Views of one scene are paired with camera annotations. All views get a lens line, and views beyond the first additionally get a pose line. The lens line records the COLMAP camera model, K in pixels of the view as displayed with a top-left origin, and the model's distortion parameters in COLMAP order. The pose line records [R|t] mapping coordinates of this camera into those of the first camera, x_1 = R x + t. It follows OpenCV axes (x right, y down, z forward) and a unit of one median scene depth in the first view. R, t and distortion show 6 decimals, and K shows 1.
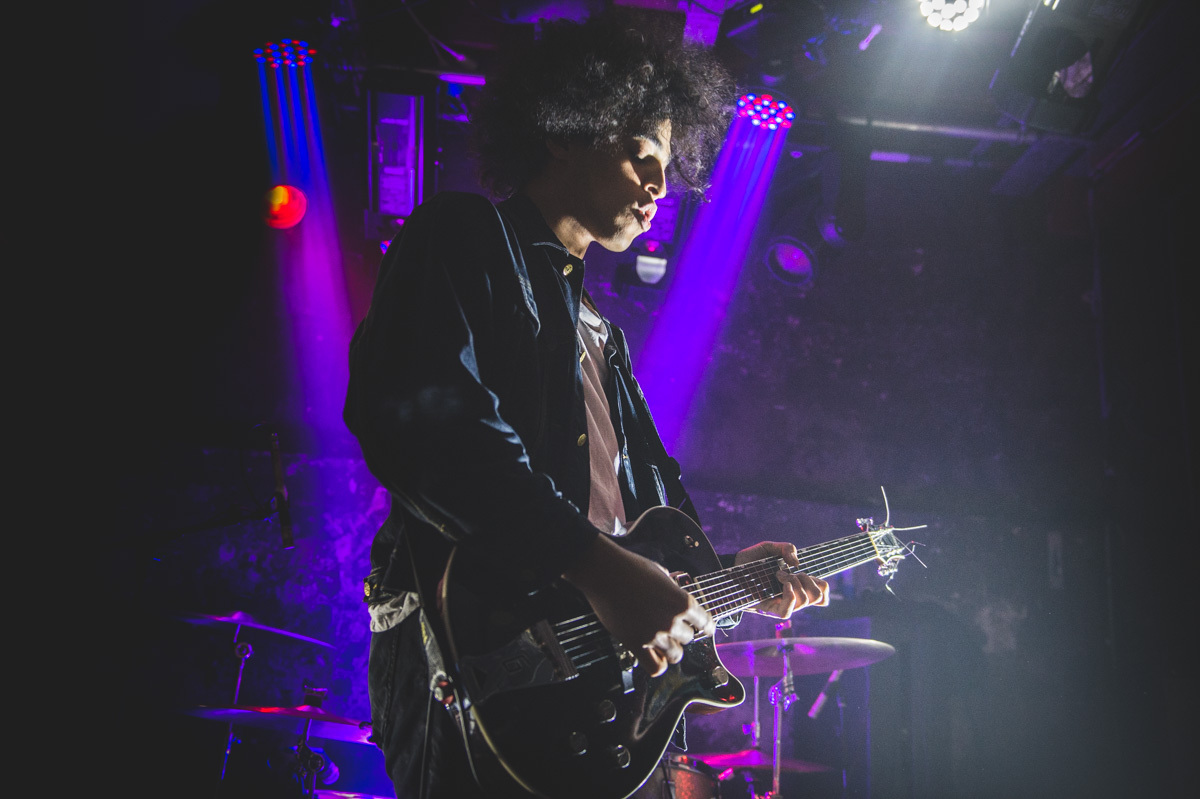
lens RADIAL K [[1088.1, 0, 610.2], [0, 1088.1, 396.8], [0, 0, 1]] dist [0.003972, 0.000000]
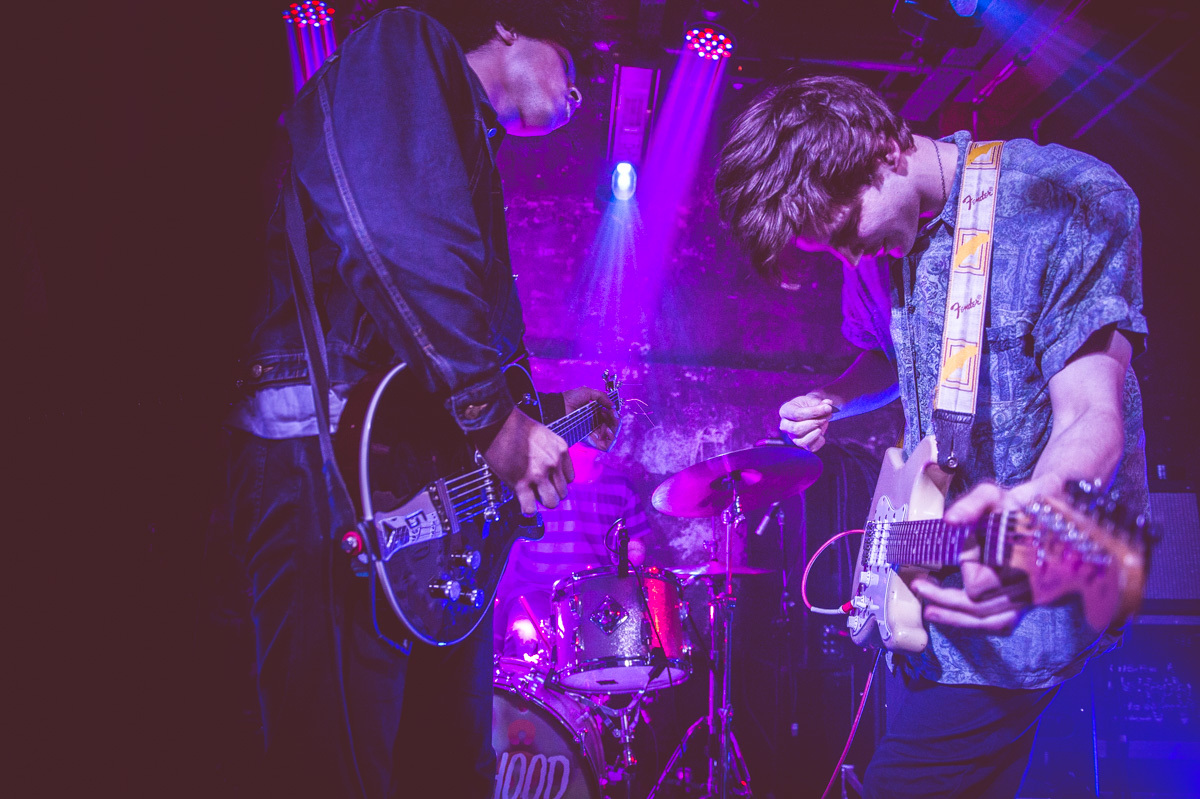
lens RADIAL K [[814.8, 0, 611.6], [0, 814.8, 396.8], [0, 0, 1]] dist [-0.045885, -0.009531]
pose [[0.999136, -0.040796, -0.007904, 0.022991], [0.041391, 0.993912, 0.102103, 0.026202], [0.003691, -0.102342, 0.994742, 0.062554]]
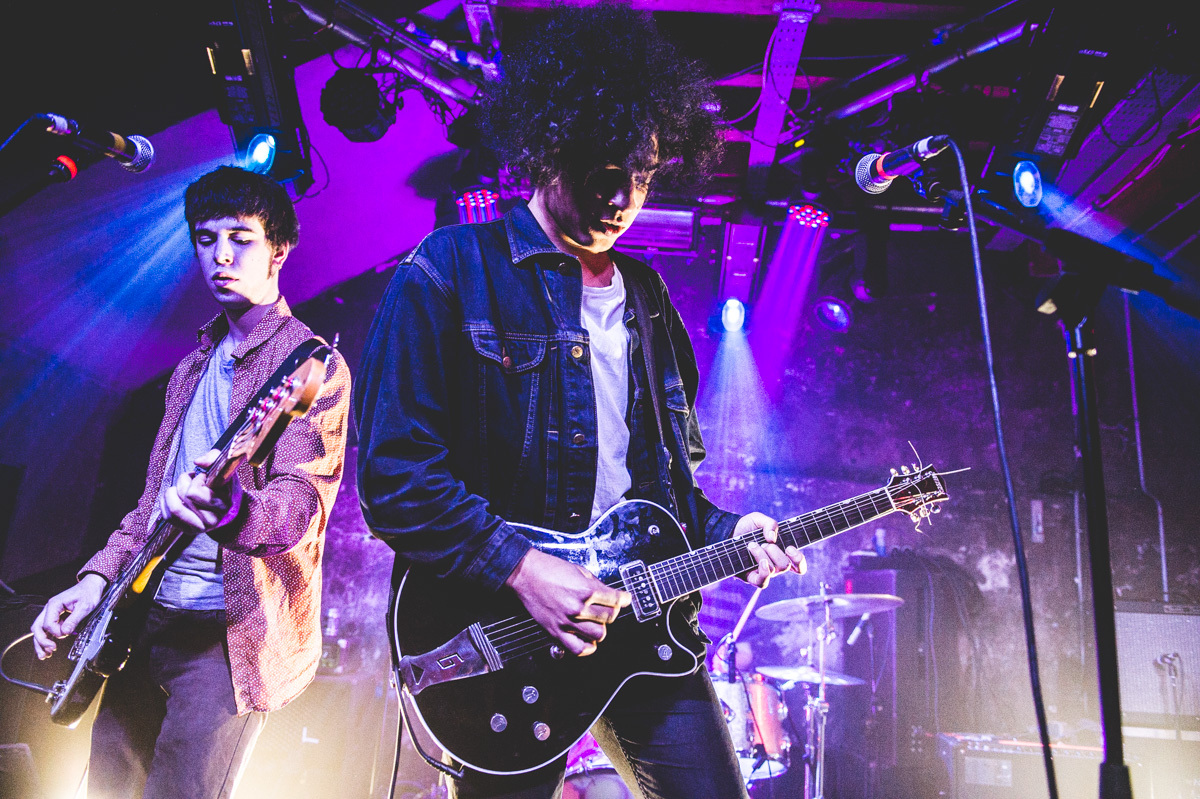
lens RADIAL K [[814.8, 0, 607.7], [0, 814.8, 398.6], [0, 0, 1]] dist [-0.045885, -0.009531]
pose [[0.990539, -0.030061, -0.133902, 0.016071], [0.033732, 0.999112, 0.025231, -0.052773], [0.133025, -0.029509, 0.990673, -0.070983]]
